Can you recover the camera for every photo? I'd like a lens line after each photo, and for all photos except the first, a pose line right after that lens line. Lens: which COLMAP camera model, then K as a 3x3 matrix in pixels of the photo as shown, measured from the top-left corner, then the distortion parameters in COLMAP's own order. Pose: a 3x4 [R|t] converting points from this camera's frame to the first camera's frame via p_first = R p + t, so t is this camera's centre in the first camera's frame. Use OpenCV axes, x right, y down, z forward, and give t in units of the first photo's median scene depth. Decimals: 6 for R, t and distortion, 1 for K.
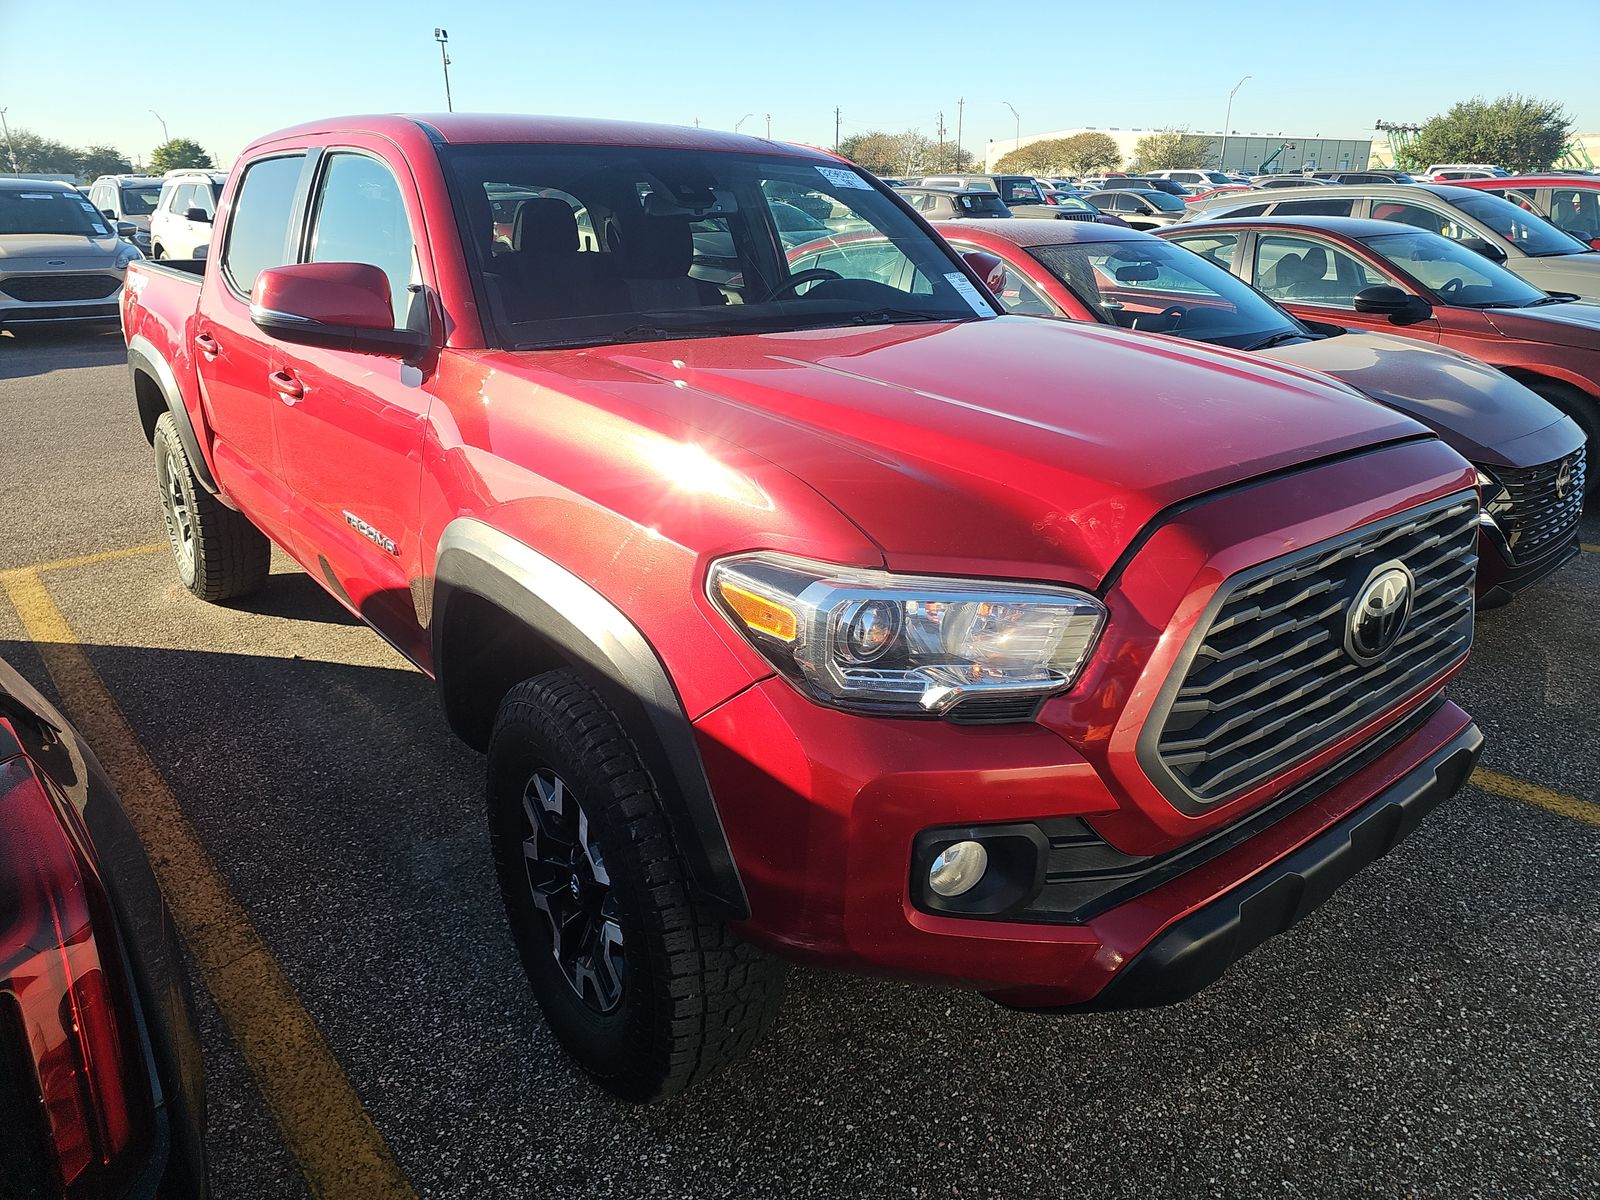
lens RADIAL K [[1049.6, 0, 779.2], [0, 1049.6, 602.6], [0, 0, 1]] dist [0.040990, -0.032935]
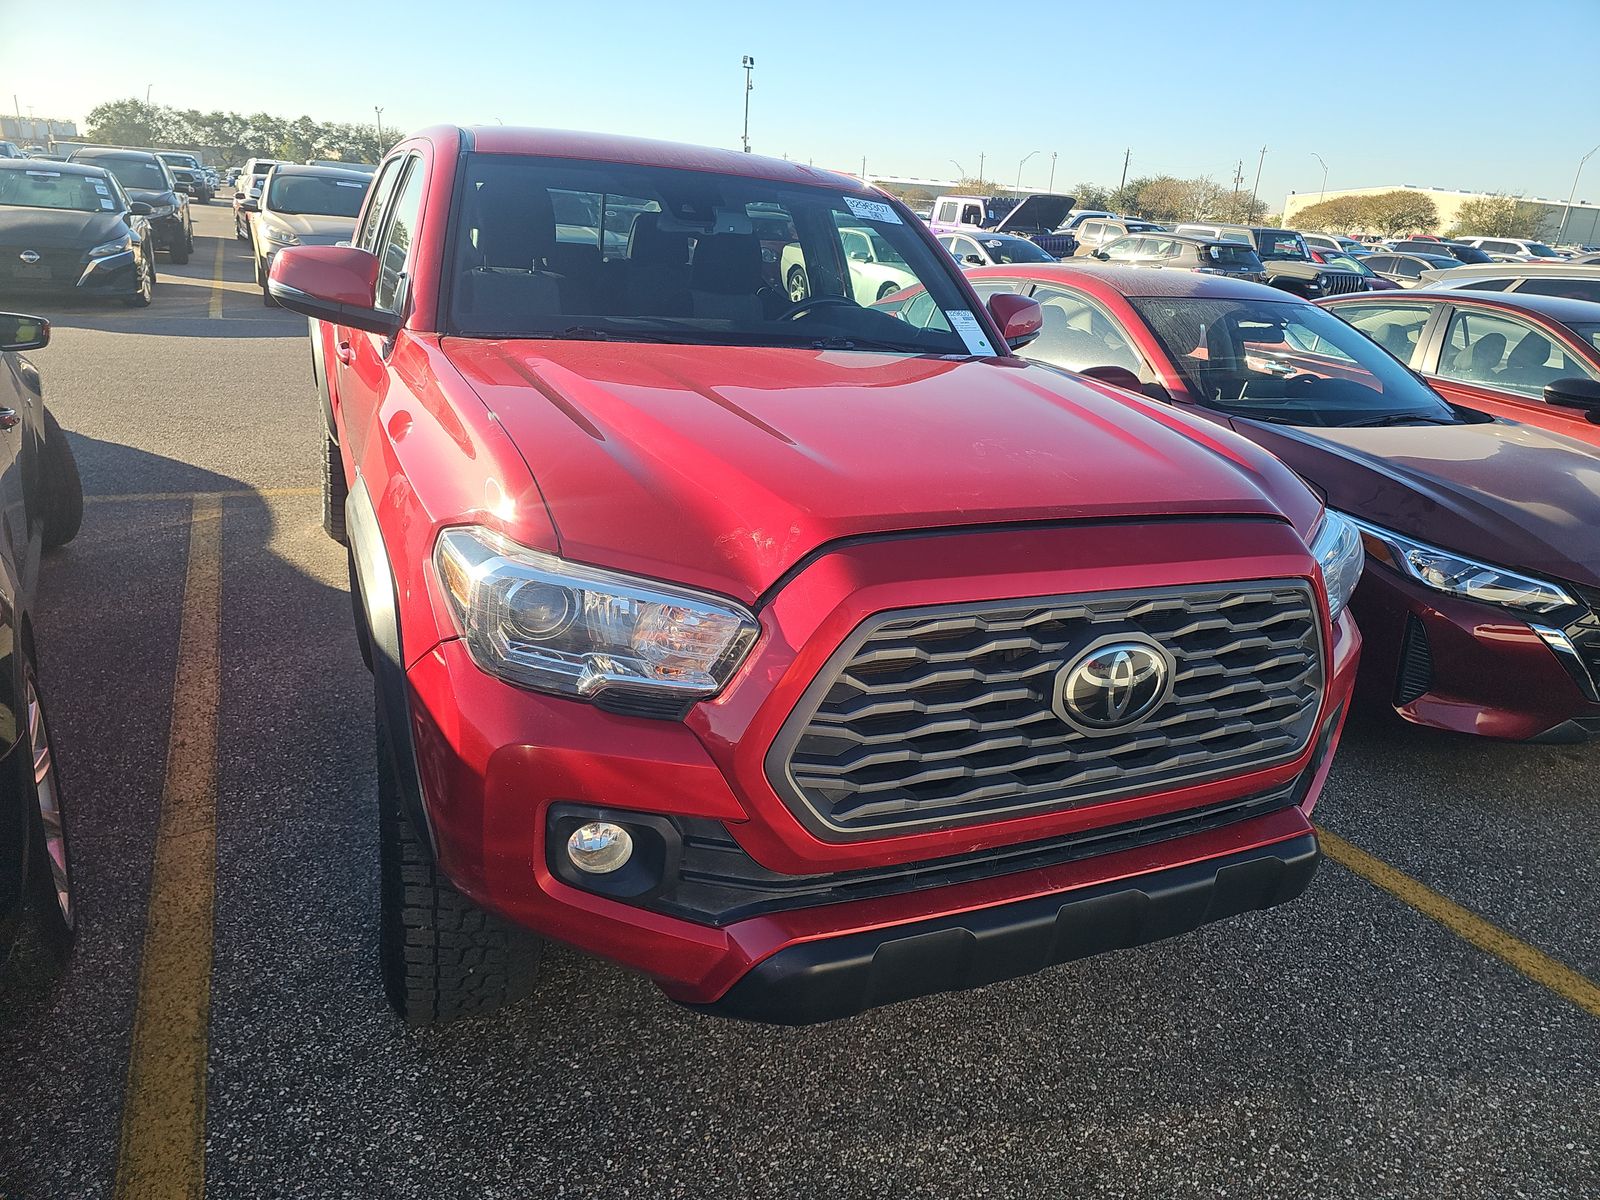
lens RADIAL K [[1048.9, 0, 800.0], [0, 1048.9, 600.0], [0, 0, 1]] dist [0.041540, -0.038484]
pose [[0.964471, 0.150168, -0.217359, 0.374424], [-0.155829, 0.987743, -0.009042, -0.010138], [0.213337, 0.042592, 0.976050, -0.000076]]
